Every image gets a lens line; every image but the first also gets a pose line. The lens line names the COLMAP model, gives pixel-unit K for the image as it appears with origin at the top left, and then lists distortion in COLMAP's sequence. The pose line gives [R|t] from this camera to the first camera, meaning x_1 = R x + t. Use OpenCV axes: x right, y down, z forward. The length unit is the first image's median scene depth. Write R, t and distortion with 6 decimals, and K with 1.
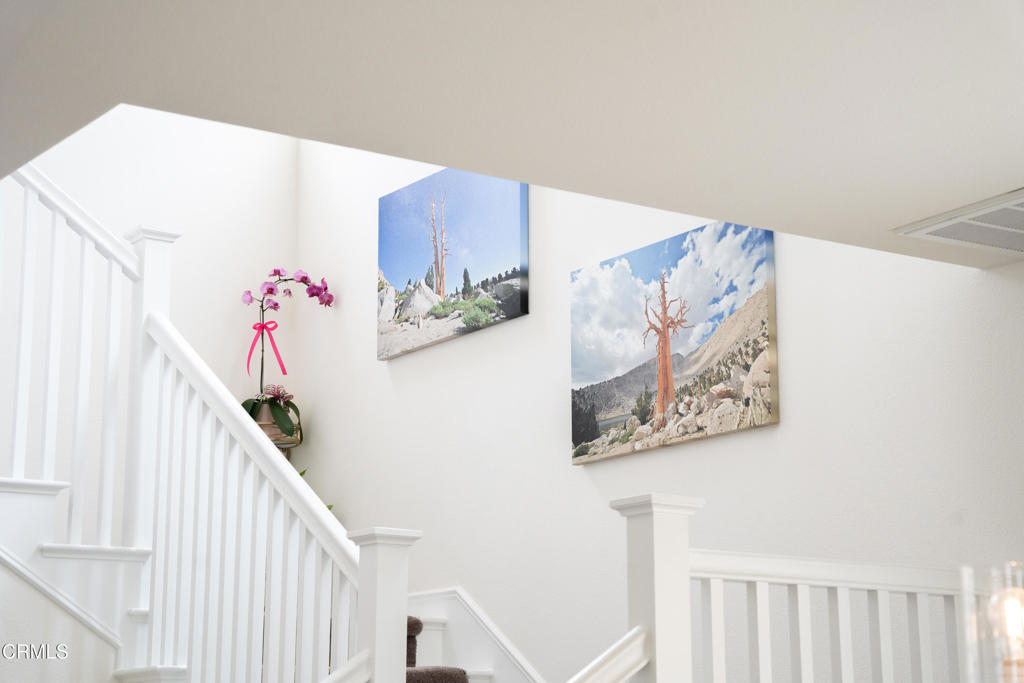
lens RADIAL K [[2069.4, 0, 511.0], [0, 2069.4, 339.4], [0, 0, 1]] dist [0.438903, 0.000000]
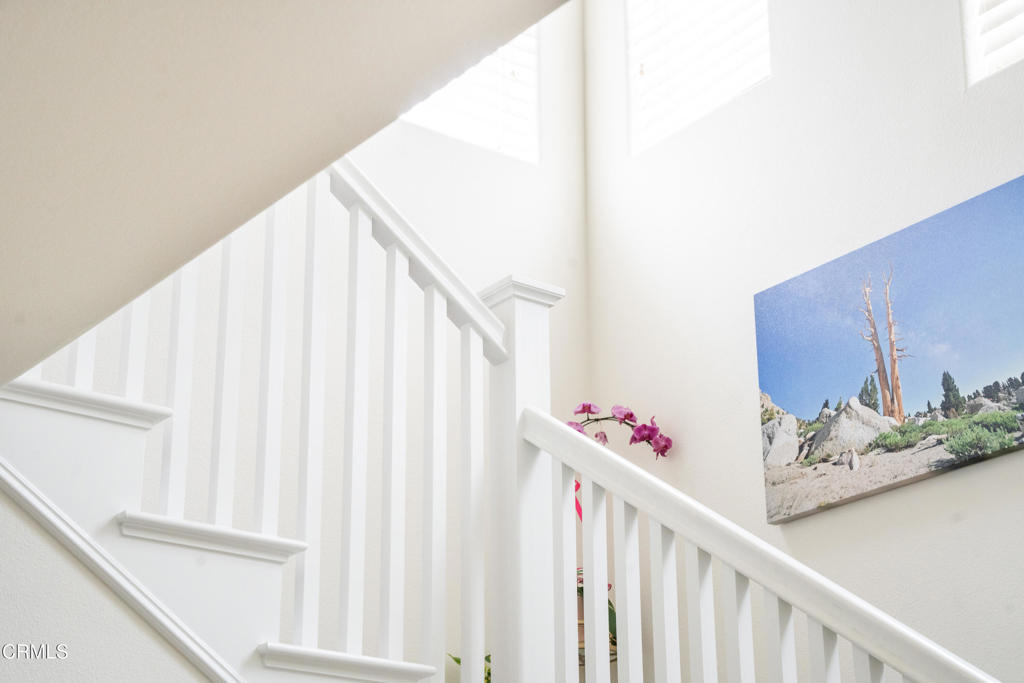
lens RADIAL K [[2069.4, 0, 512.4], [0, 2069.4, 343.2], [0, 0, 1]] dist [0.438903, 0.000000]
pose [[0.997992, 0.016778, 0.061079, -0.213437], [-0.006704, 0.986843, -0.161540, 0.070312], [-0.062985, 0.160806, 0.984974, 0.362695]]
